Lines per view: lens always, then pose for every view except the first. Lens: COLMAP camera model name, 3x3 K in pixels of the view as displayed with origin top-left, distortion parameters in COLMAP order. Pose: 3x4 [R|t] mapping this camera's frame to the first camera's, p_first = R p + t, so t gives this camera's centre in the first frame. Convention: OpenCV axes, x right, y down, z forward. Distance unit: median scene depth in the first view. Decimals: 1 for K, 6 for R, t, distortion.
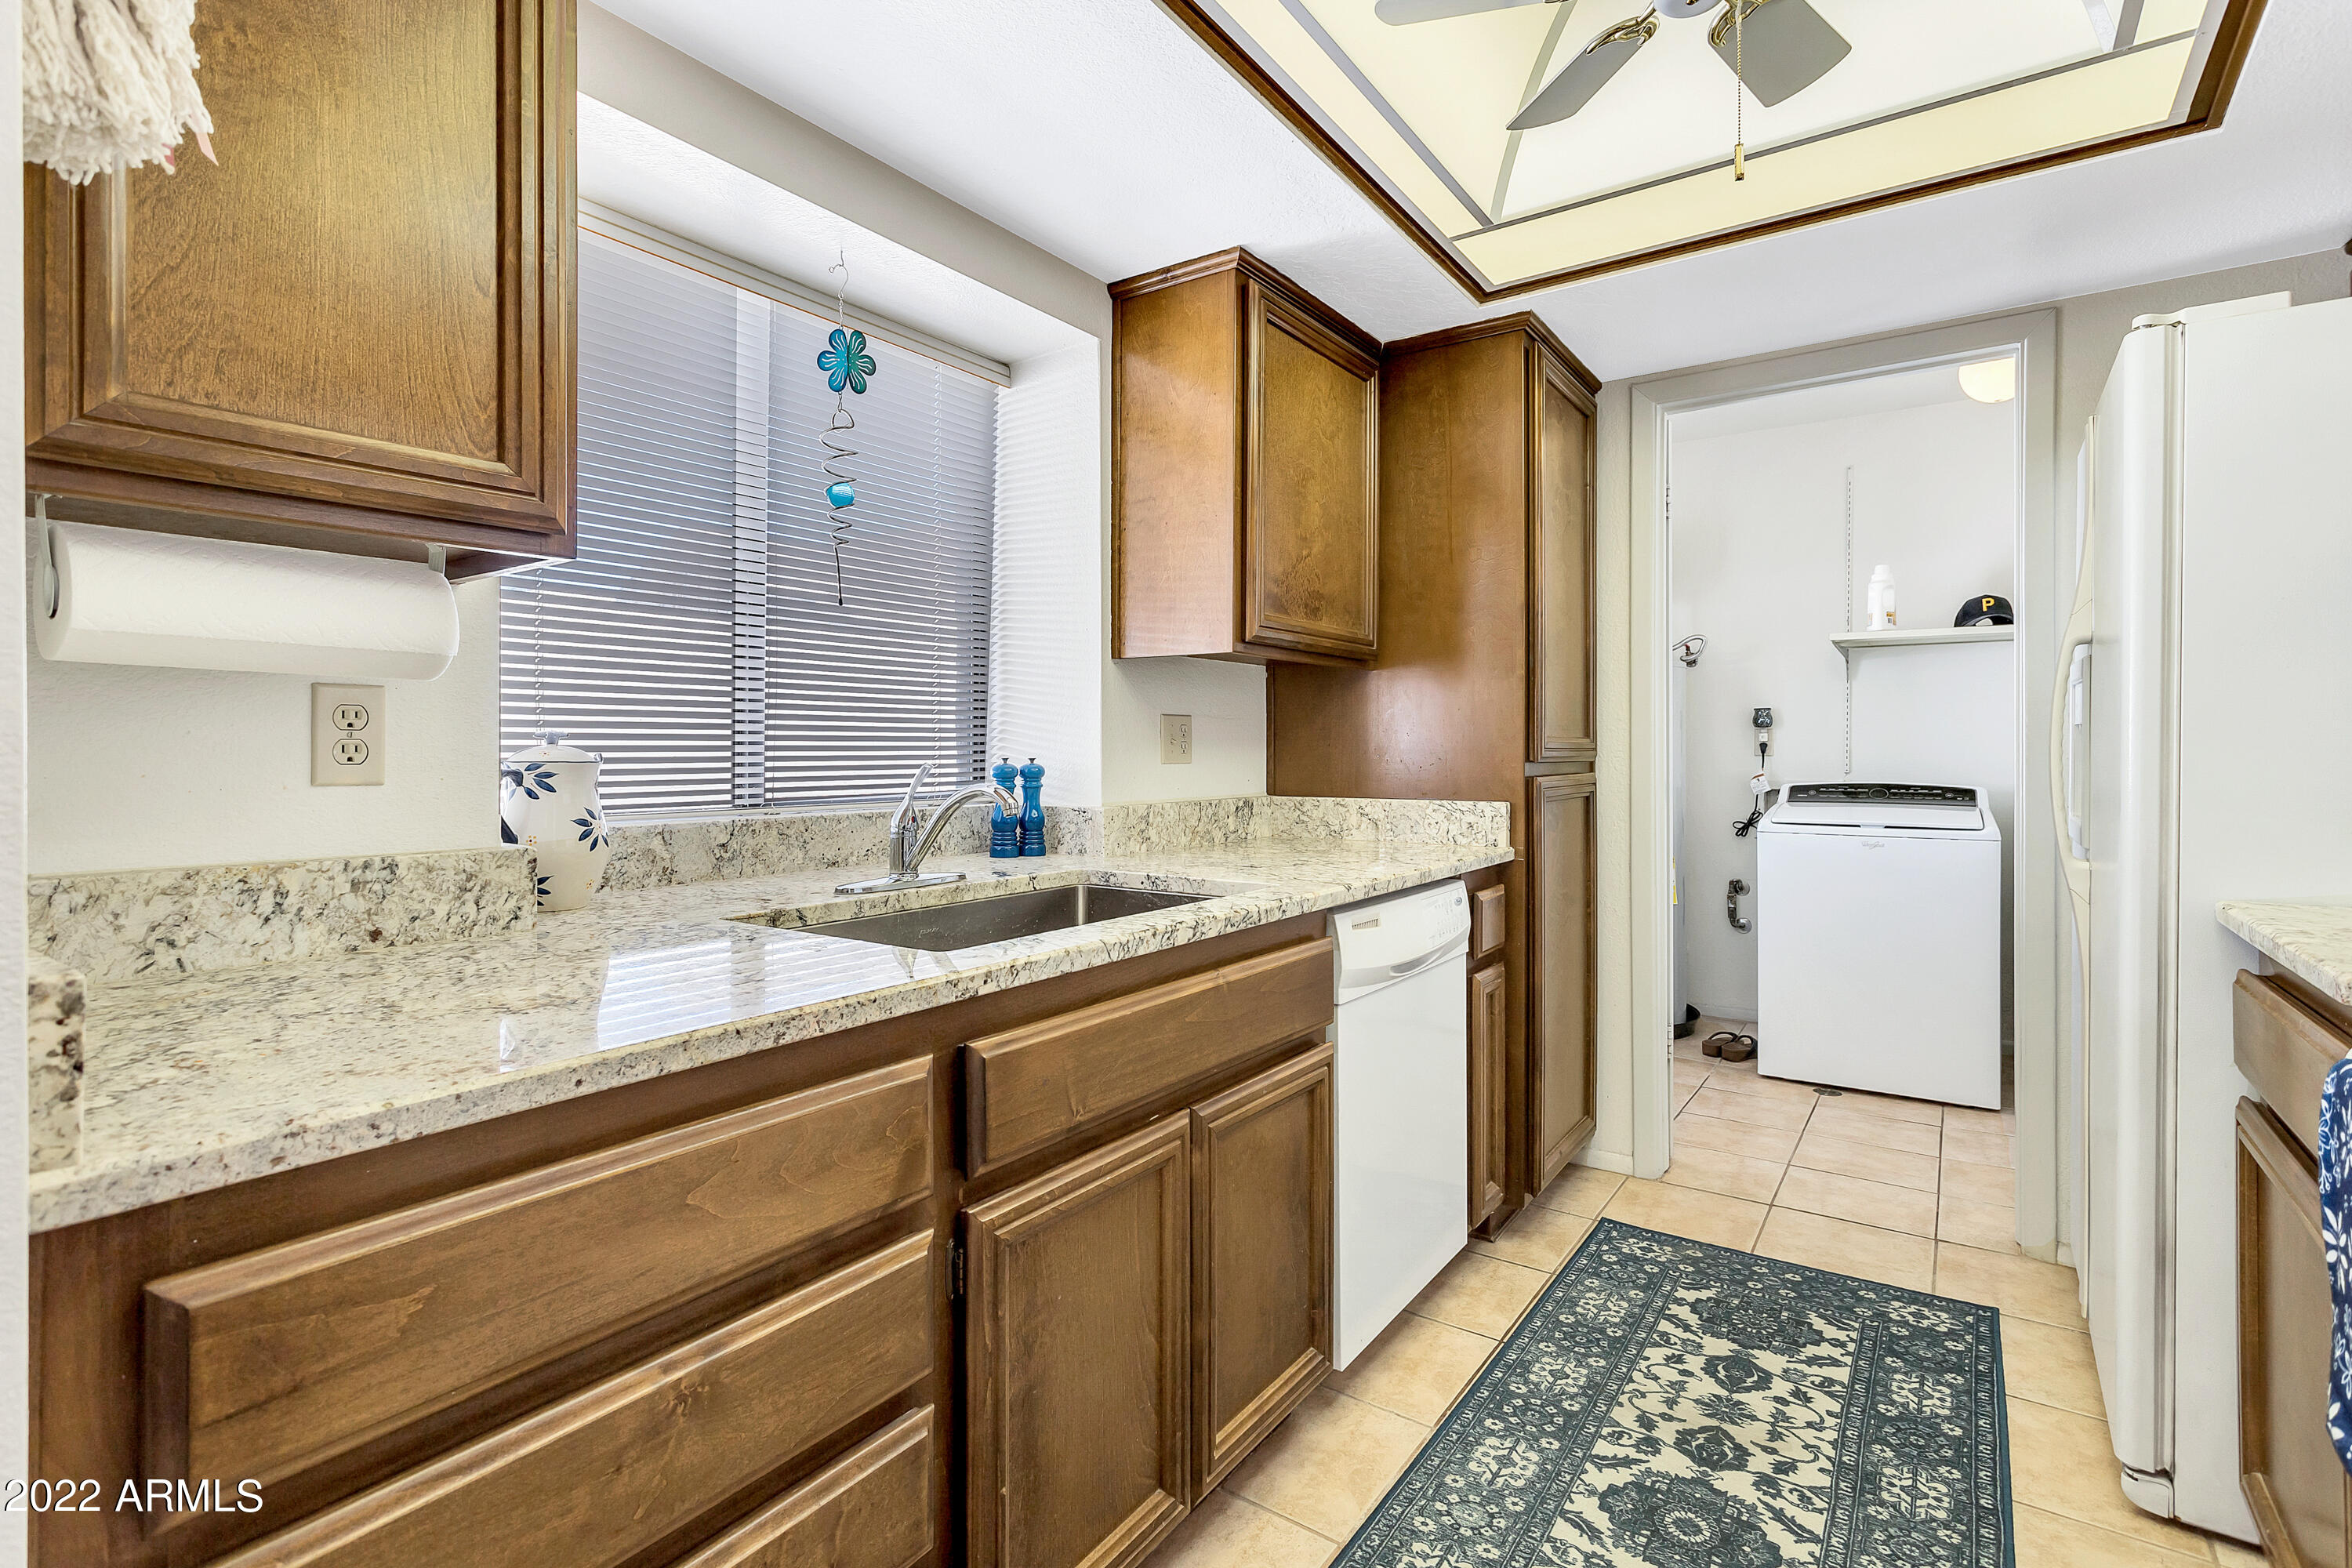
lens RADIAL K [[1111.2, 0, 1170.1], [0, 1111.2, 750.2], [0, 0, 1]] dist [-0.001523, -0.000638]
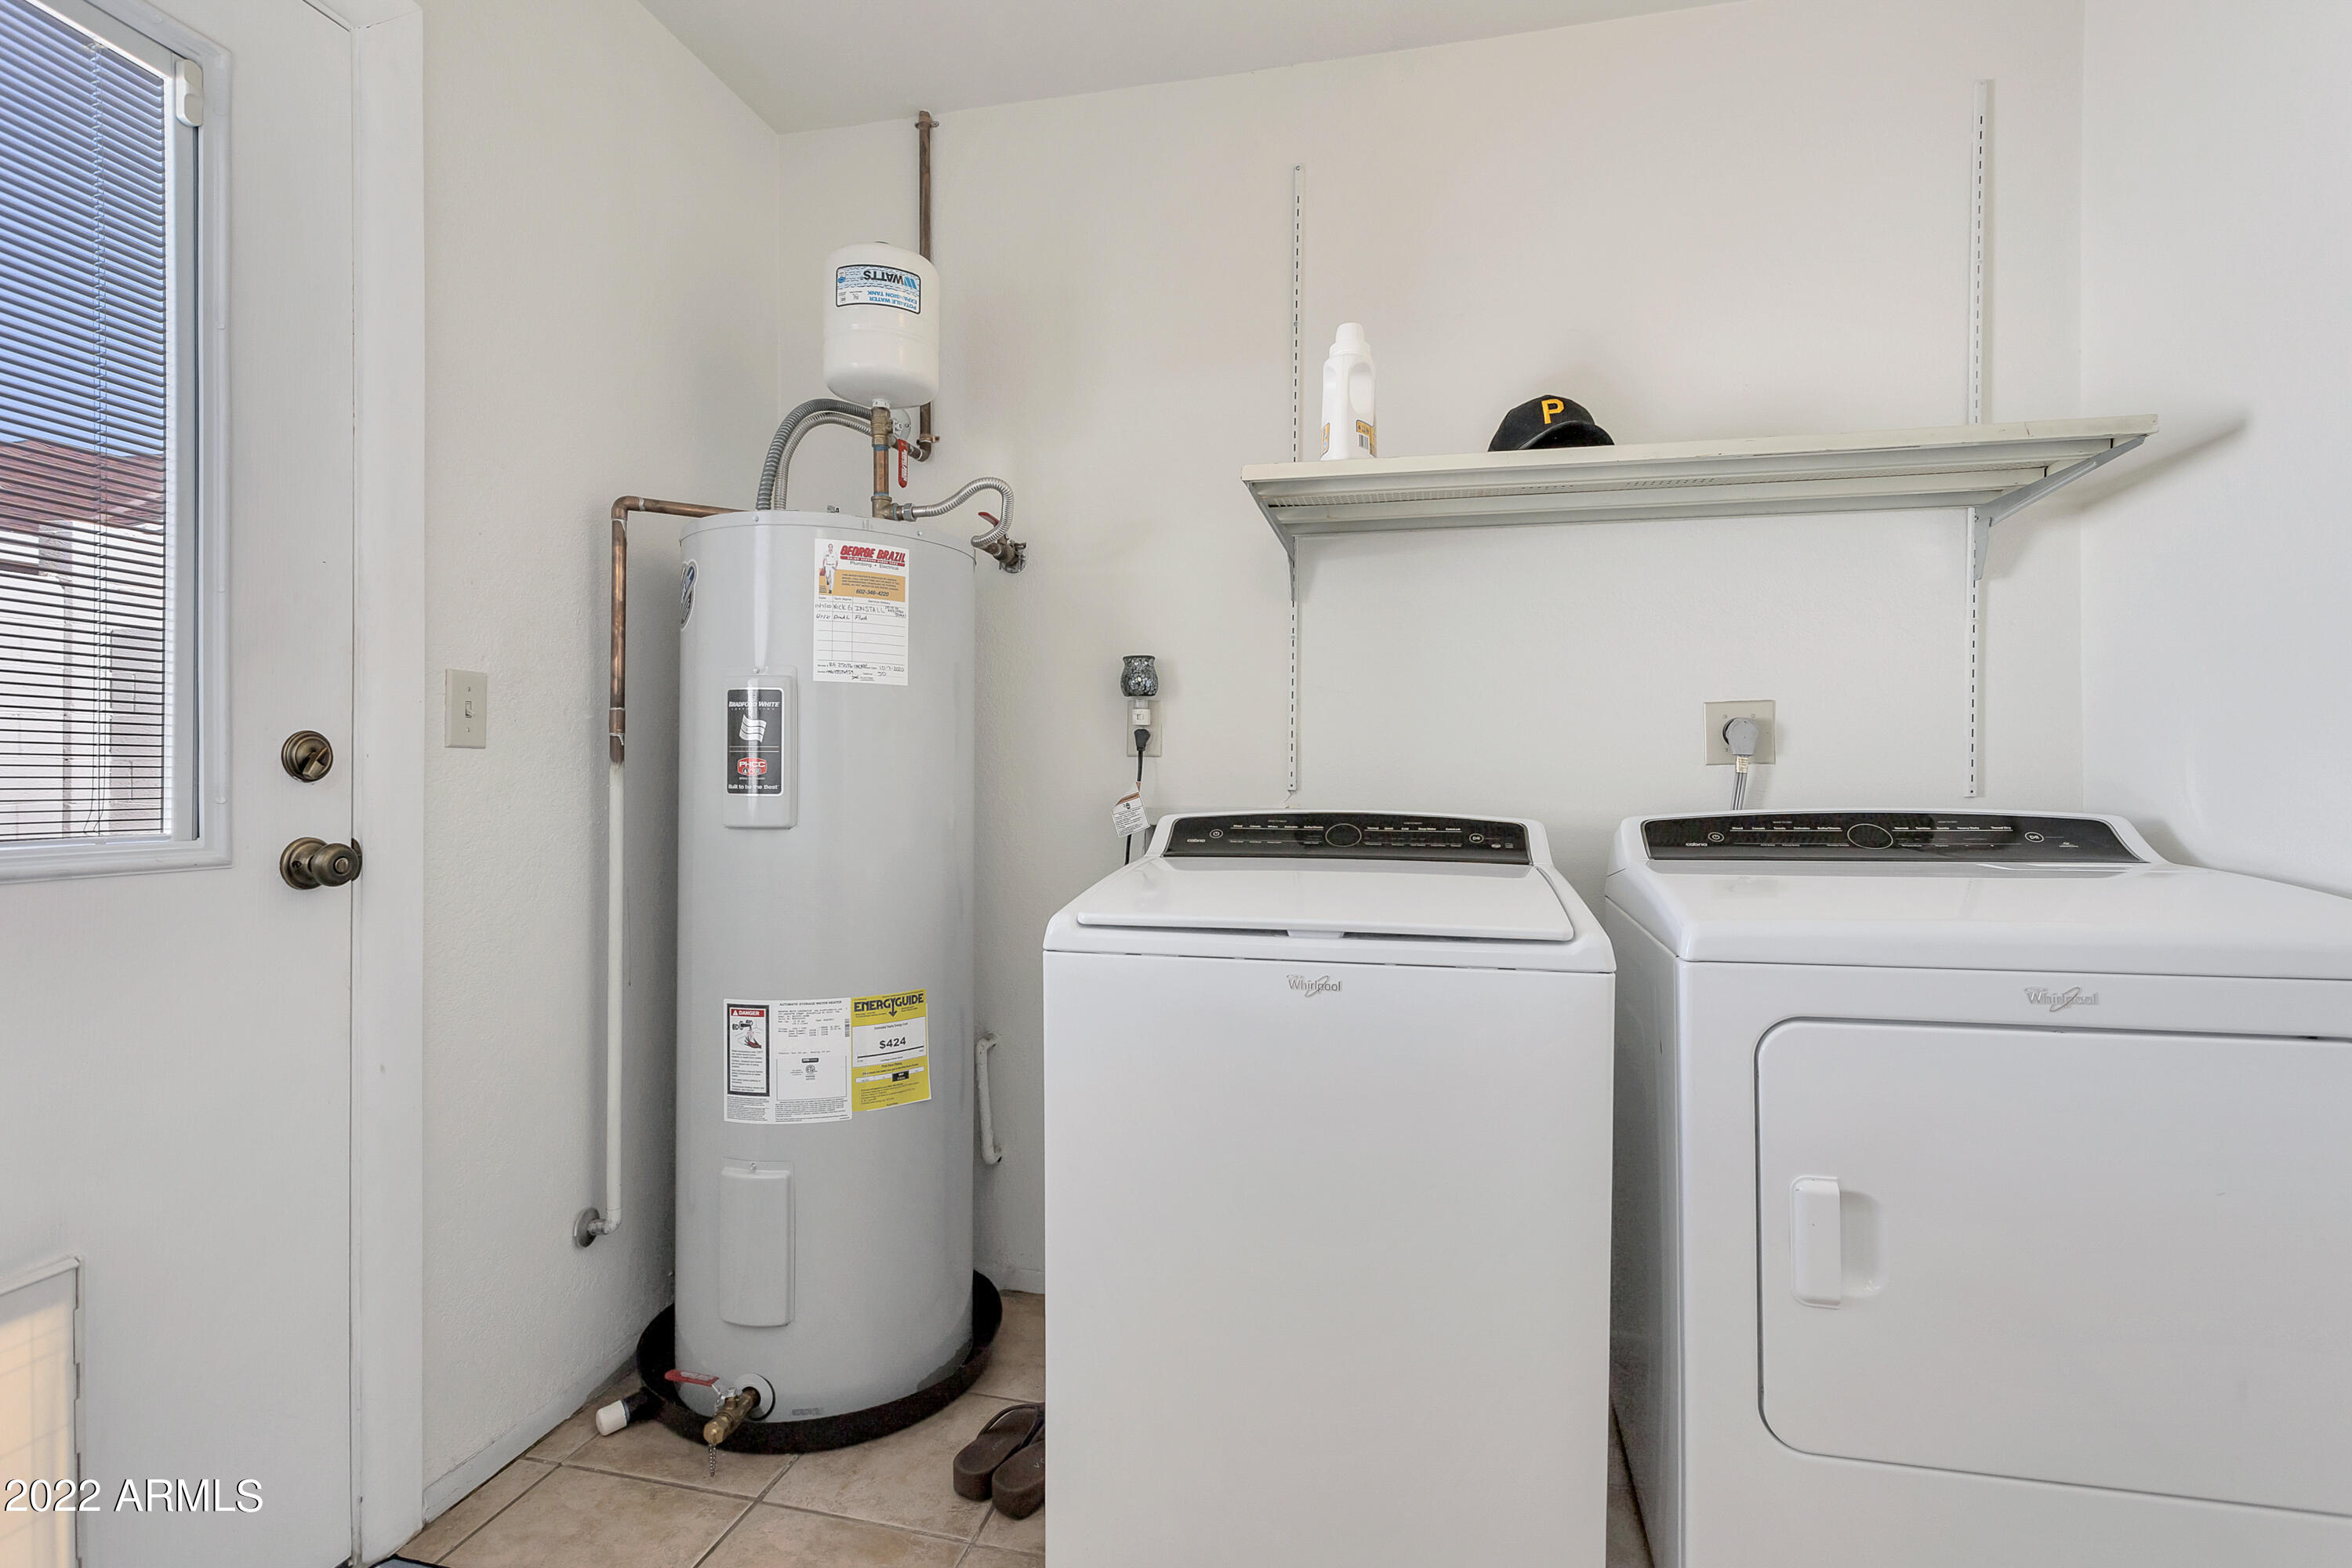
lens RADIAL K [[1111.2, 0, 1168.8], [0, 1111.2, 771.0], [0, 0, 1]] dist [-0.001523, -0.000638]
pose [[0.926732, 0.005248, 0.375686, 0.725811], [-0.003302, 0.999978, -0.005823, 0.028169], [-0.375708, 0.004155, 0.926729, 1.095680]]
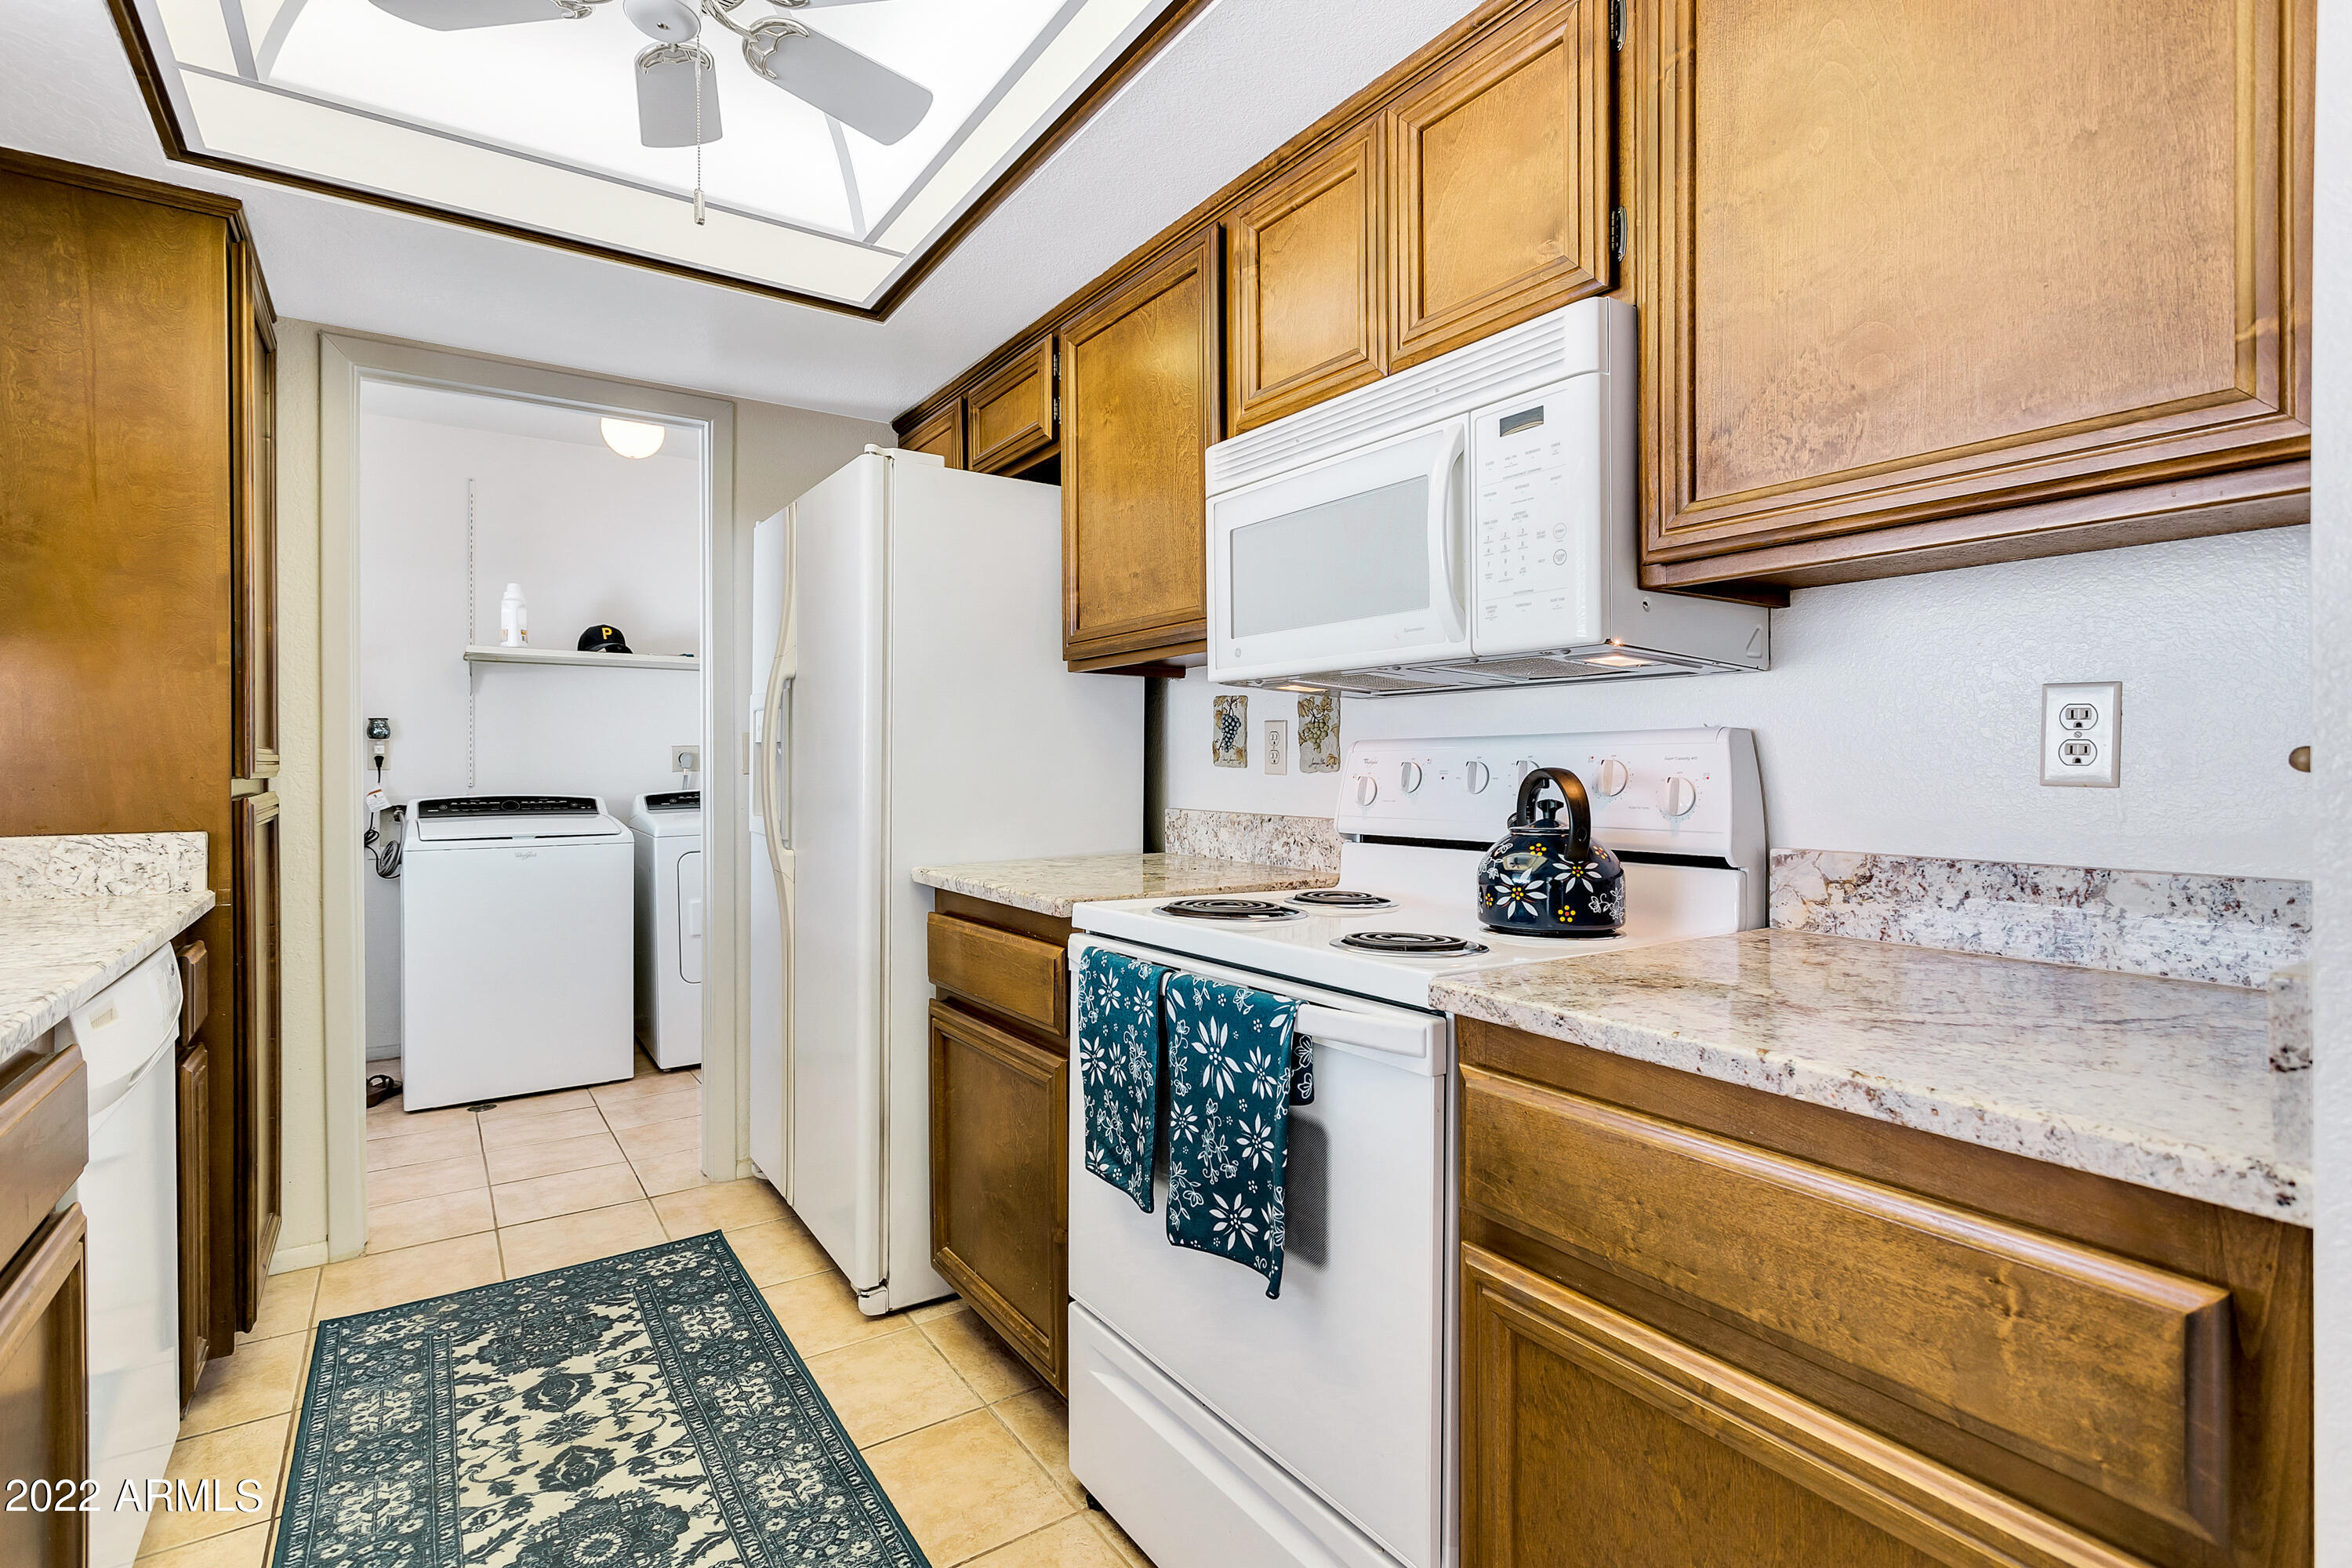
lens RADIAL K [[1111.2, 0, 1168.8], [0, 1111.2, 769.0], [0, 0, 1]] dist [-0.001523, -0.000638]
pose [[0.343513, -0.006089, 0.939128, -0.210597], [0.001702, 0.999981, 0.005862, 0.000305], [-0.939146, -0.000416, 0.343517, 0.135728]]
